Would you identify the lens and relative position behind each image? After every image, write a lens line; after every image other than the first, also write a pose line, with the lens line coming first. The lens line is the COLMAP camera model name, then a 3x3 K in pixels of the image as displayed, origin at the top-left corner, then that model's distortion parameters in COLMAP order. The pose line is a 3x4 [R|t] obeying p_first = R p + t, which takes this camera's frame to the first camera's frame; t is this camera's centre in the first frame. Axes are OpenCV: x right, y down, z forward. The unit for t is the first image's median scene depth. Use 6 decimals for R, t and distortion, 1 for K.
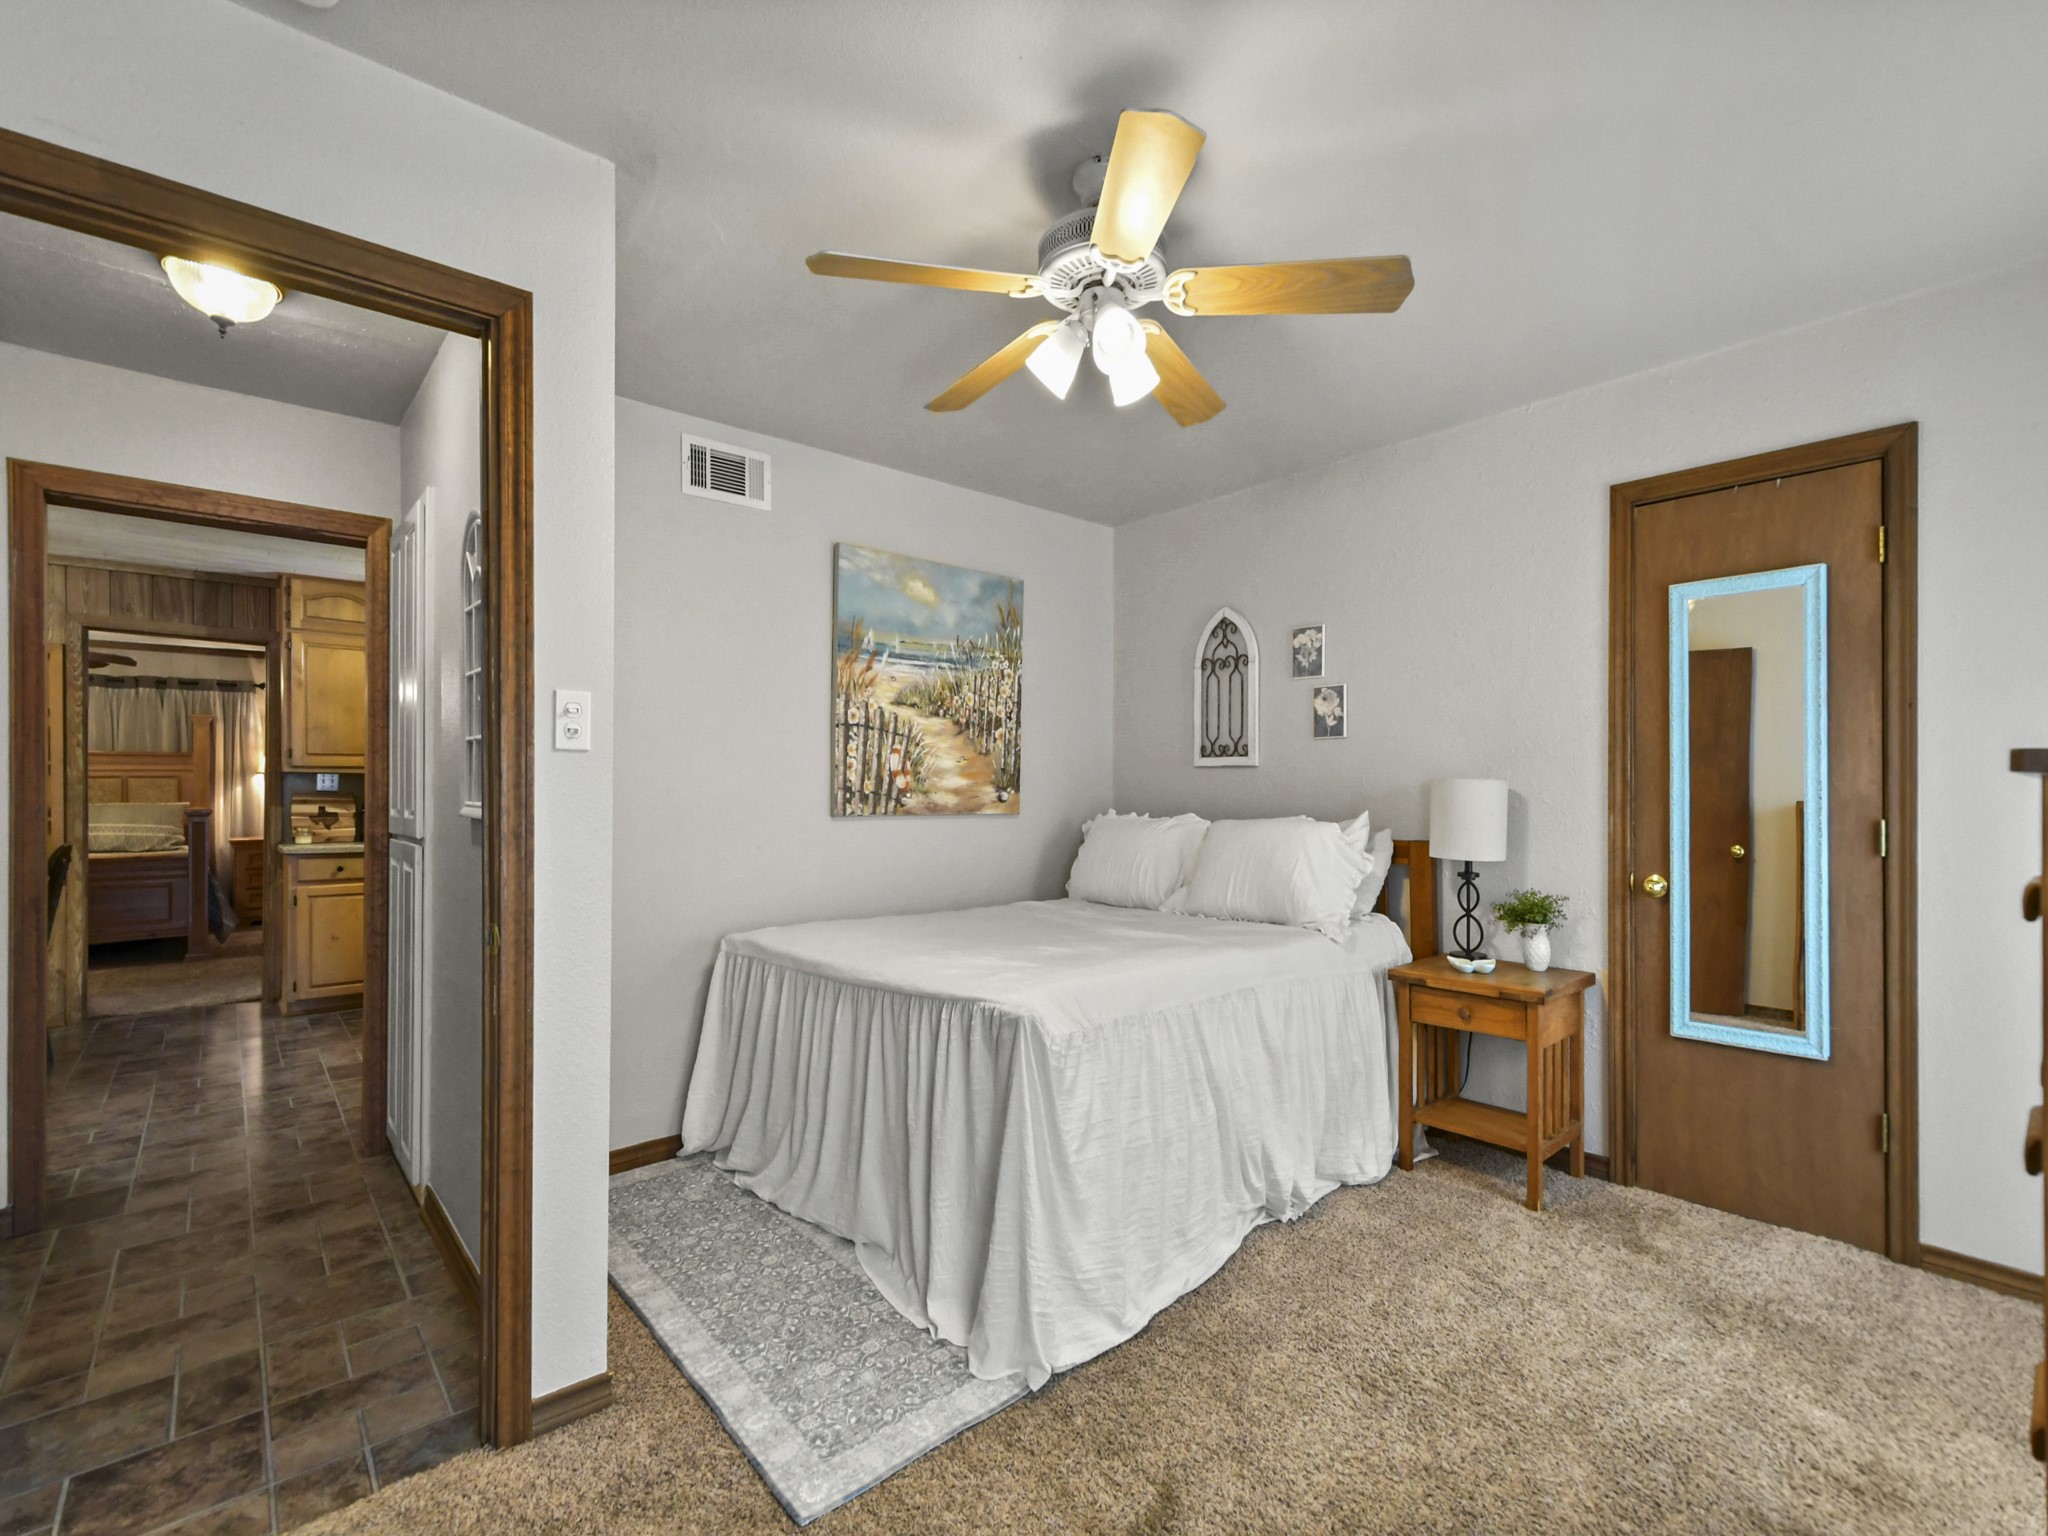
lens RADIAL K [[934.8, 0, 1008.0], [0, 934.8, 774.9], [0, 0, 1]] dist [0.018530, -0.000102]
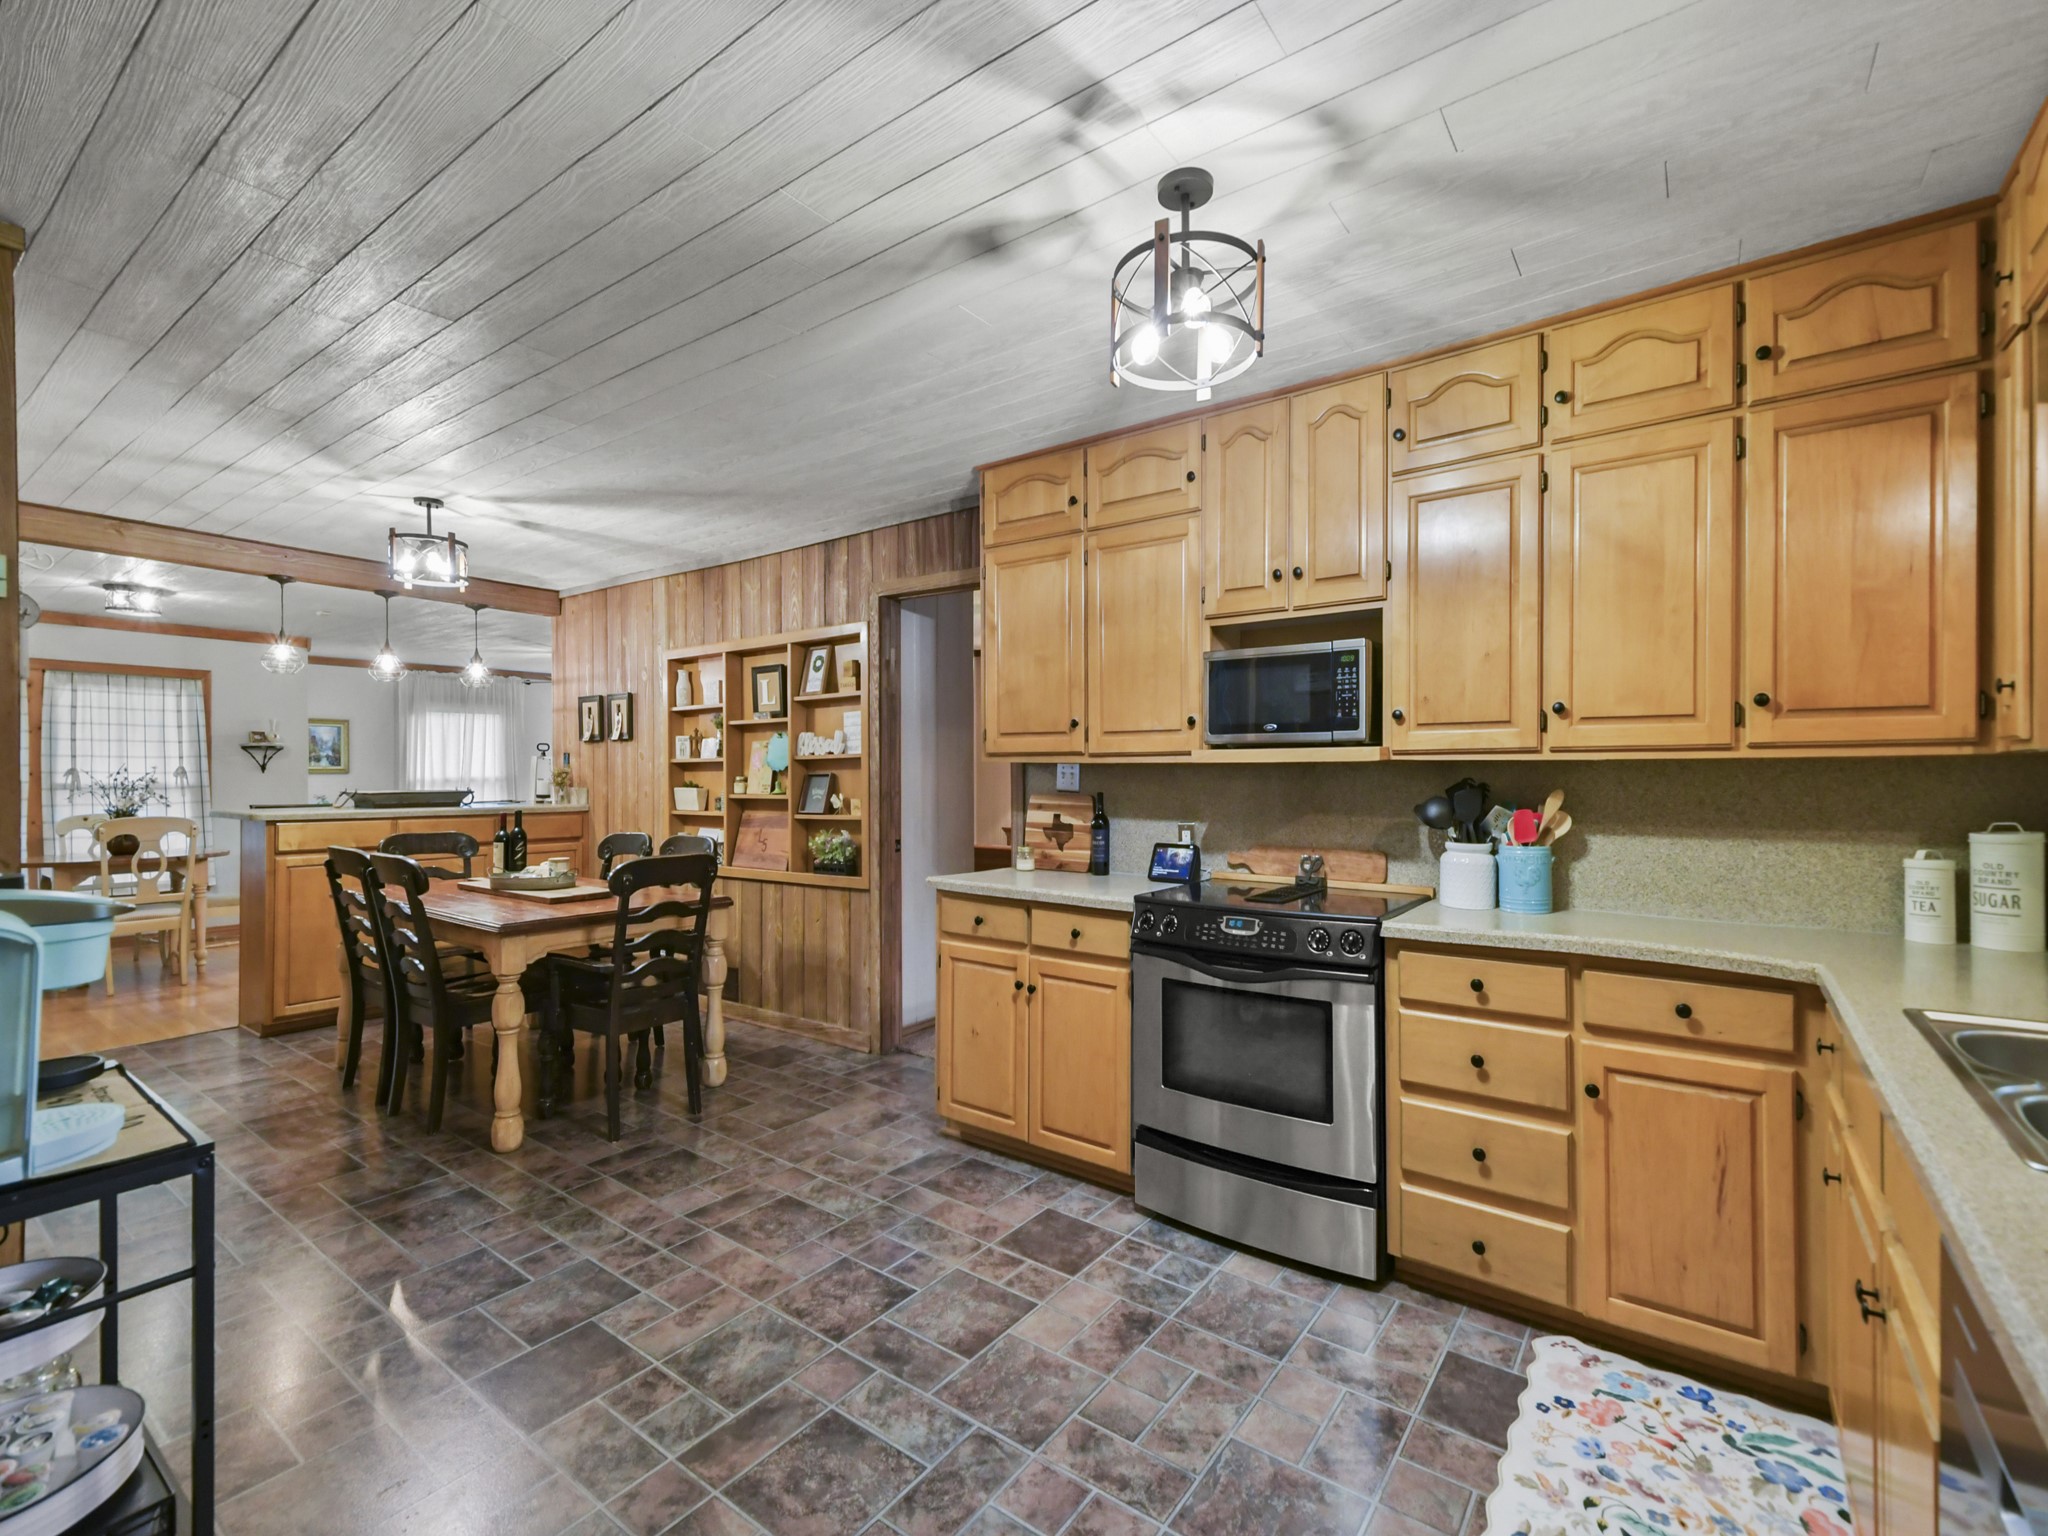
lens RADIAL K [[908.8, 0, 1024.0], [0, 908.8, 768.0], [0, 0, 1]] dist [0.015889, -0.000609]
pose [[0.223202, 0.000483, -0.974772, -0.120247], [0.004890, 0.999987, 0.001616, 0.000347], [0.974760, -0.005127, 0.223196, 0.846170]]
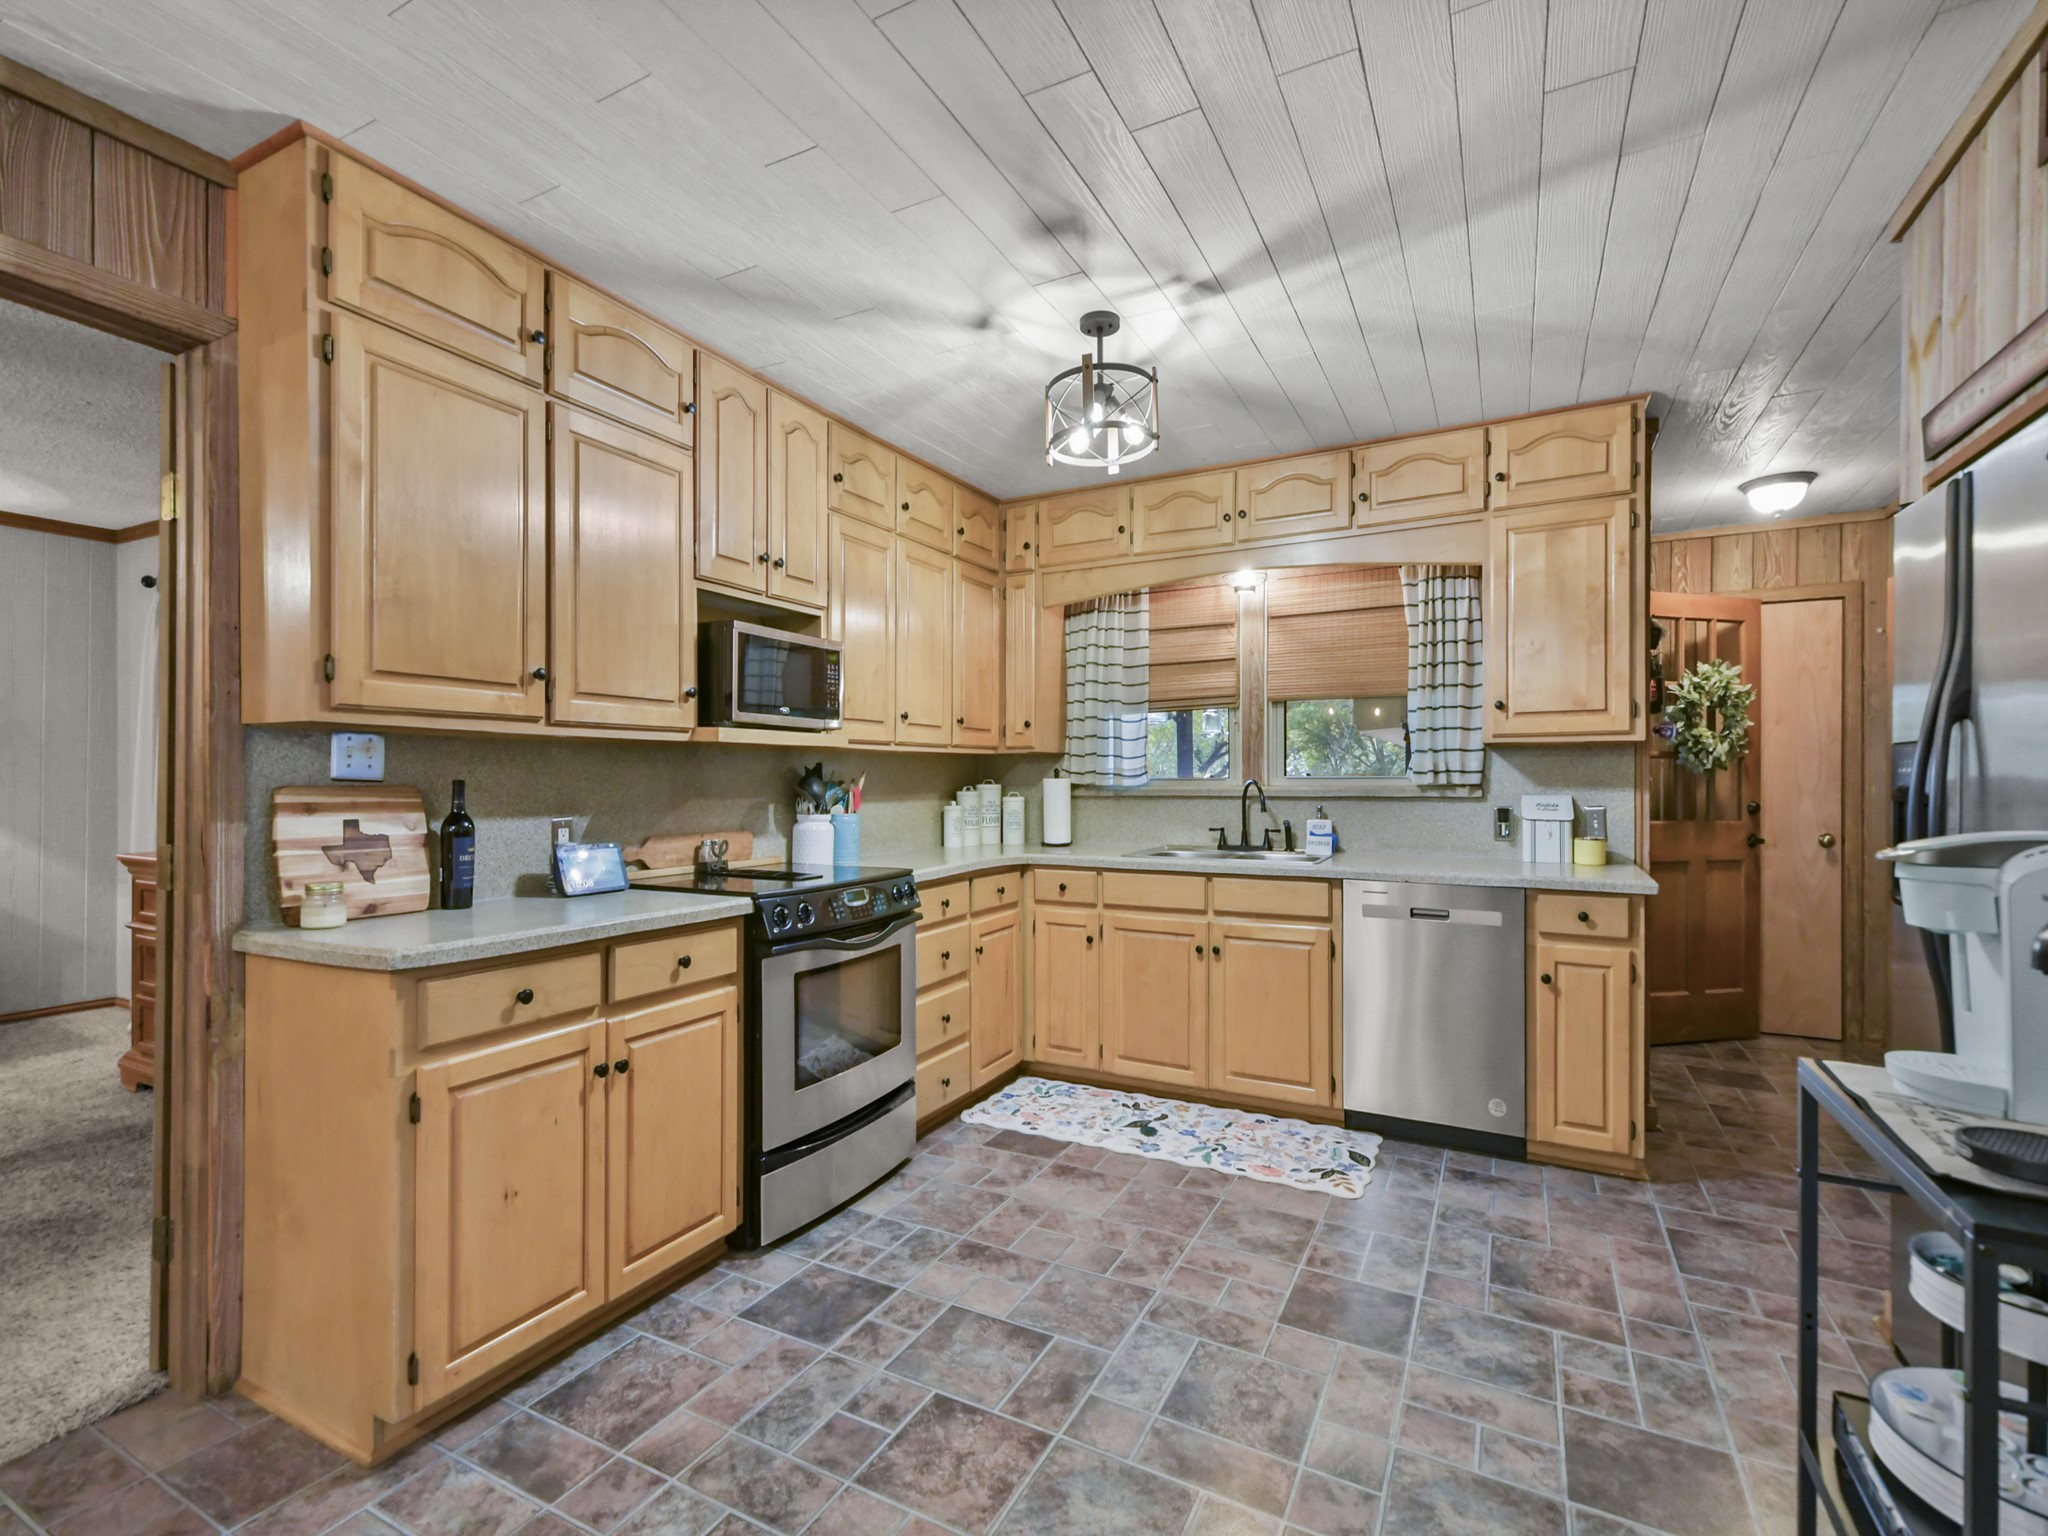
lens RADIAL K [[934.8, 0, 1008.0], [0, 934.8, 774.9], [0, 0, 1]] dist [0.018530, -0.000102]
pose [[0.932306, 0.005391, 0.361631, -0.627027], [-0.005976, 0.999982, 0.000497, 0.014006], [-0.361622, -0.002625, 0.932321, 0.568407]]
